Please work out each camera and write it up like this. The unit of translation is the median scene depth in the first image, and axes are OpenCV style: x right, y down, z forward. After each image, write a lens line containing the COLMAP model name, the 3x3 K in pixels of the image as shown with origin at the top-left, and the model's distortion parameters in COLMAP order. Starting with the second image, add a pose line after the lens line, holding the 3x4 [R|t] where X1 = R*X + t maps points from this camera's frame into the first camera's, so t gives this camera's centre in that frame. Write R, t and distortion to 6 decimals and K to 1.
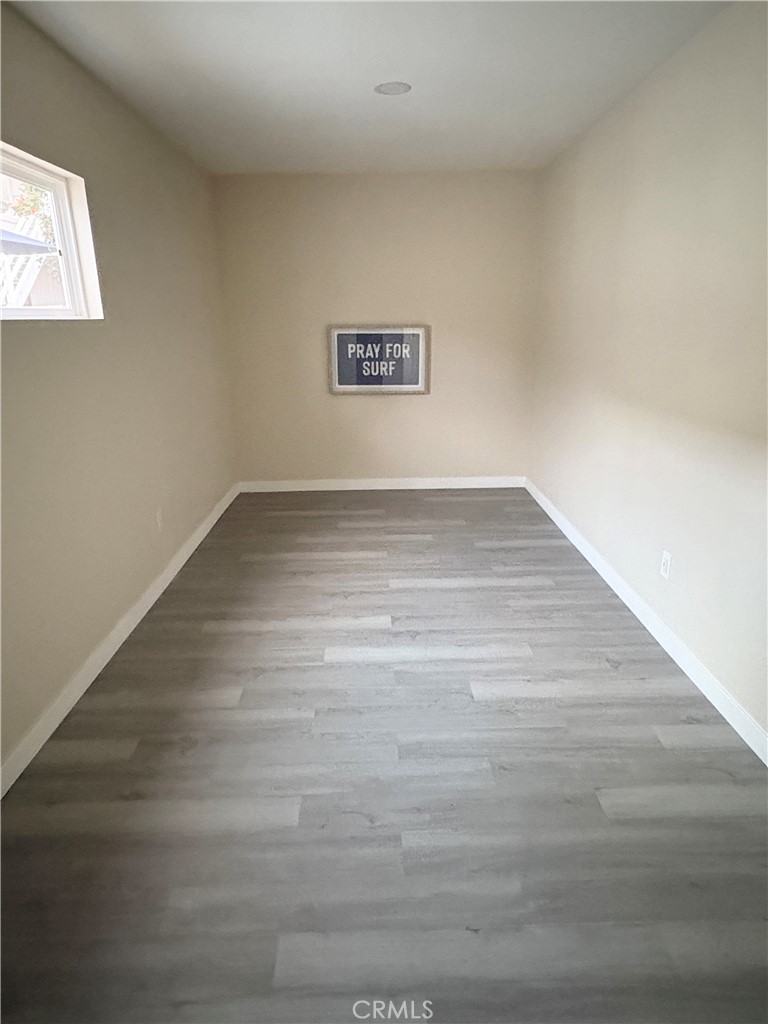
lens RADIAL K [[620.9, 0, 384.0], [0, 620.9, 512.0], [0, 0, 1]] dist [-0.000555, -0.000445]
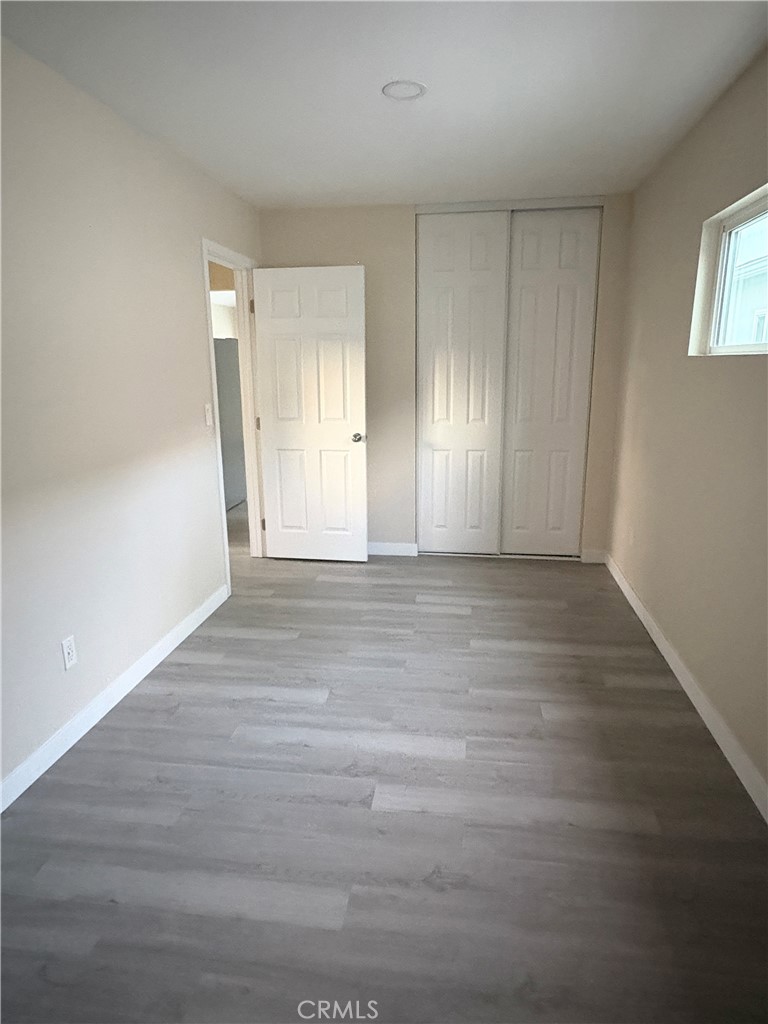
lens RADIAL K [[620.9, 0, 384.0], [0, 620.9, 512.0], [0, 0, 1]] dist [-0.000555, -0.000445]
pose [[-0.986932, -0.014548, 0.160477, -0.121330], [0.070133, 0.857853, 0.509087, -0.511606], [-0.145072, 0.513689, -0.845622, 1.625351]]
